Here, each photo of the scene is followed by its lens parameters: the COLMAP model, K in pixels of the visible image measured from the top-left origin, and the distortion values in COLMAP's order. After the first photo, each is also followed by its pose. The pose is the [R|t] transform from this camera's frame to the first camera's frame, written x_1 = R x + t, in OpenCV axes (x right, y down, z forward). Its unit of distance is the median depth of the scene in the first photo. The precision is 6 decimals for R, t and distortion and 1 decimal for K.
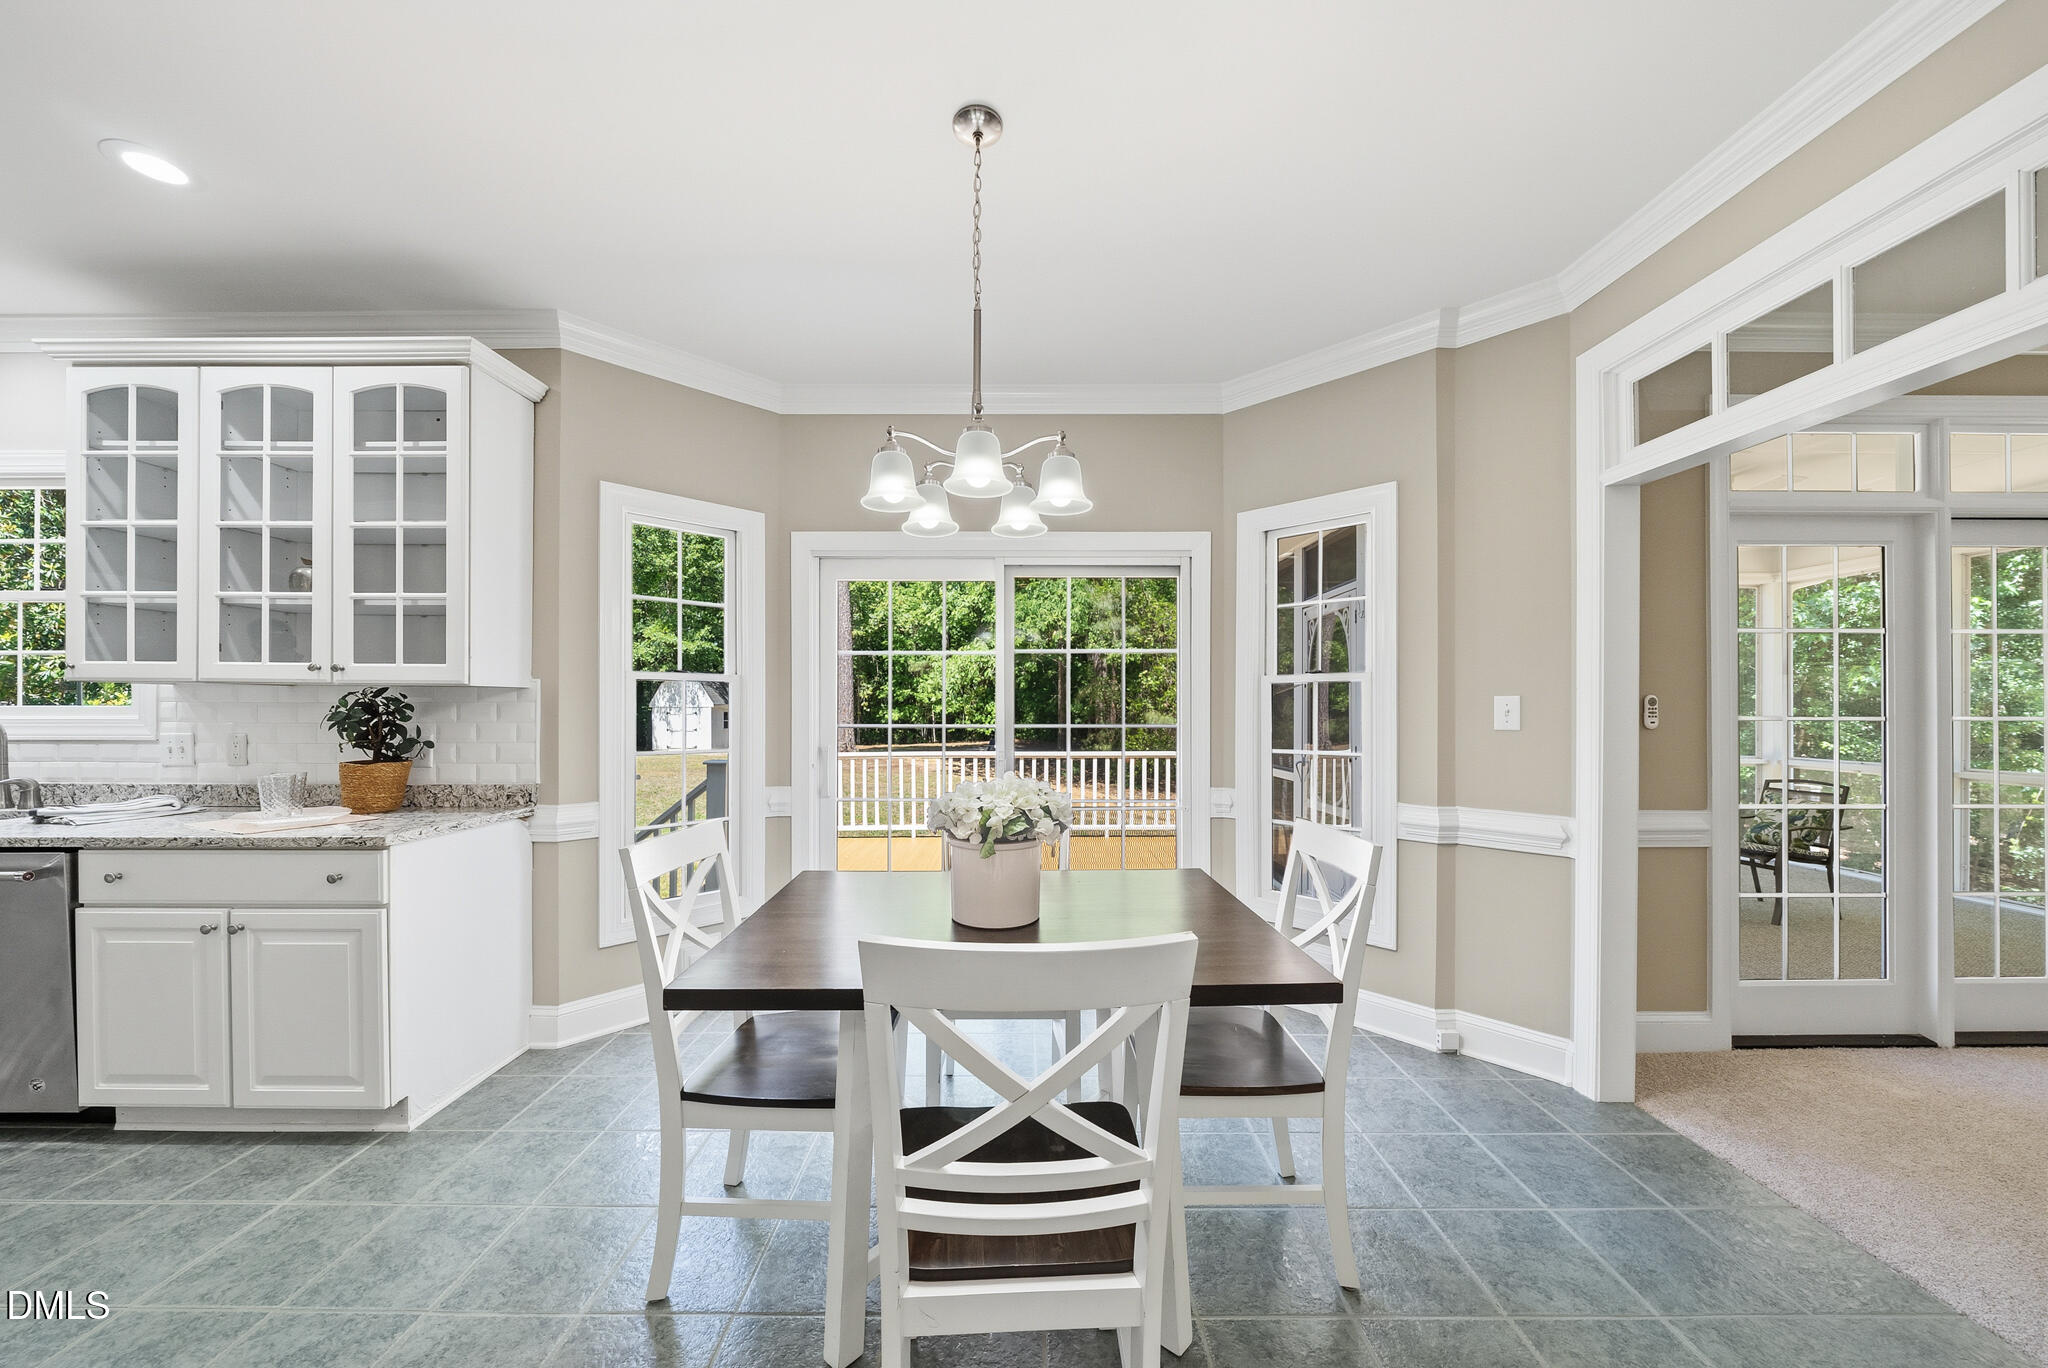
lens RADIAL K [[703.2, 0, 1024.1], [0, 703.2, 713.0], [0, 0, 1]] dist [-0.005176, -0.000123]
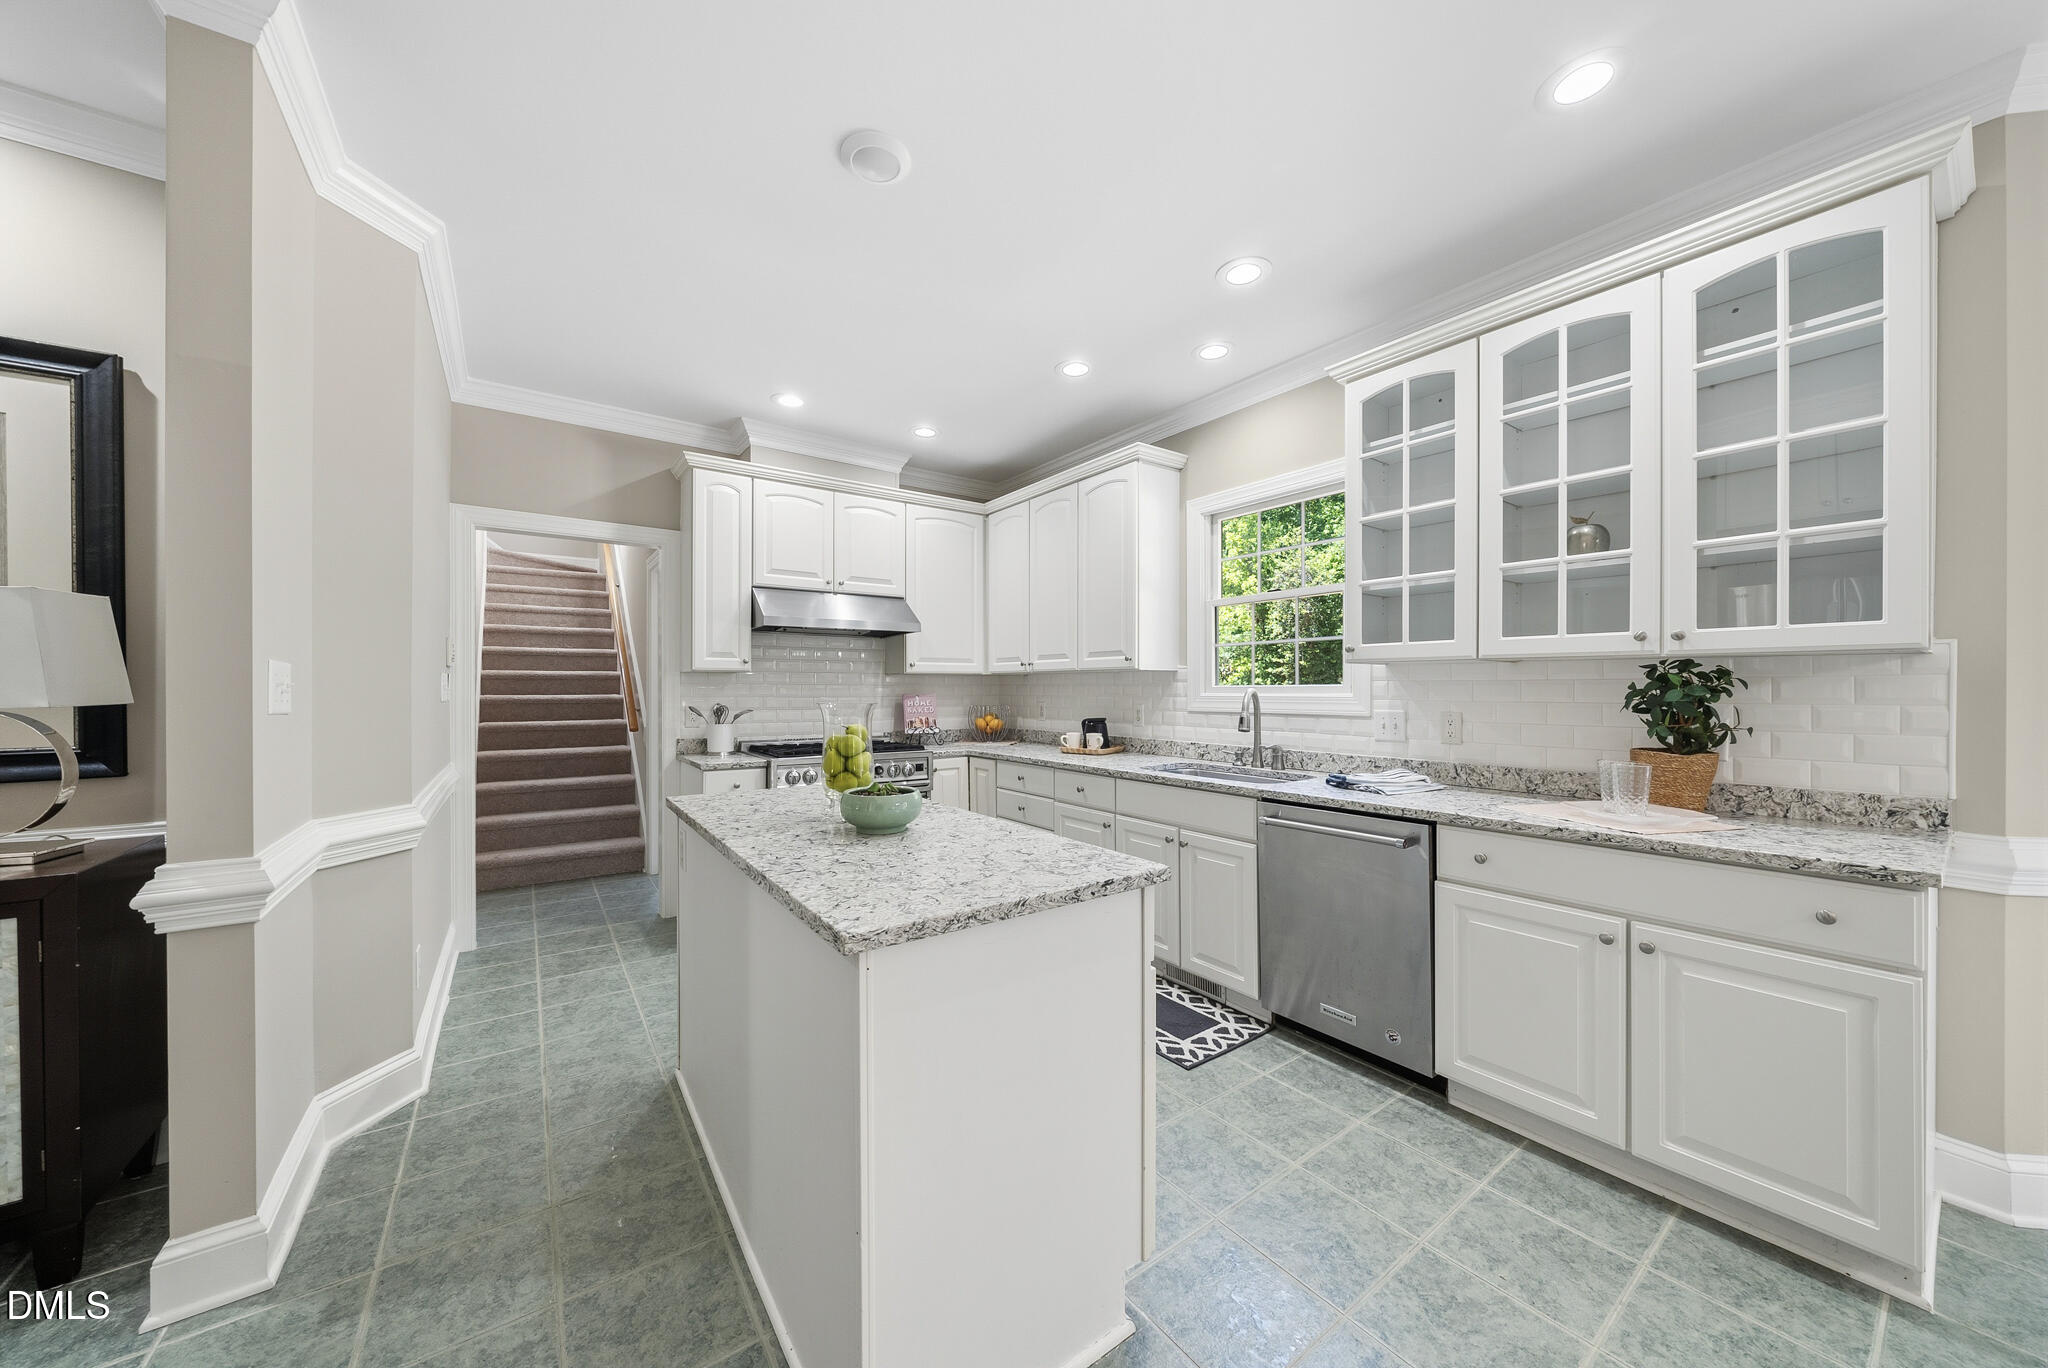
lens RADIAL K [[703.2, 0, 1031.9], [0, 703.2, 689.8], [0, 0, 1]] dist [-0.005176, -0.000123]
pose [[0.593025, -0.002669, -0.805180, -0.760337], [-0.000603, 0.999993, -0.003759, 0.002189], [0.805184, 0.002714, 0.593019, -0.085924]]
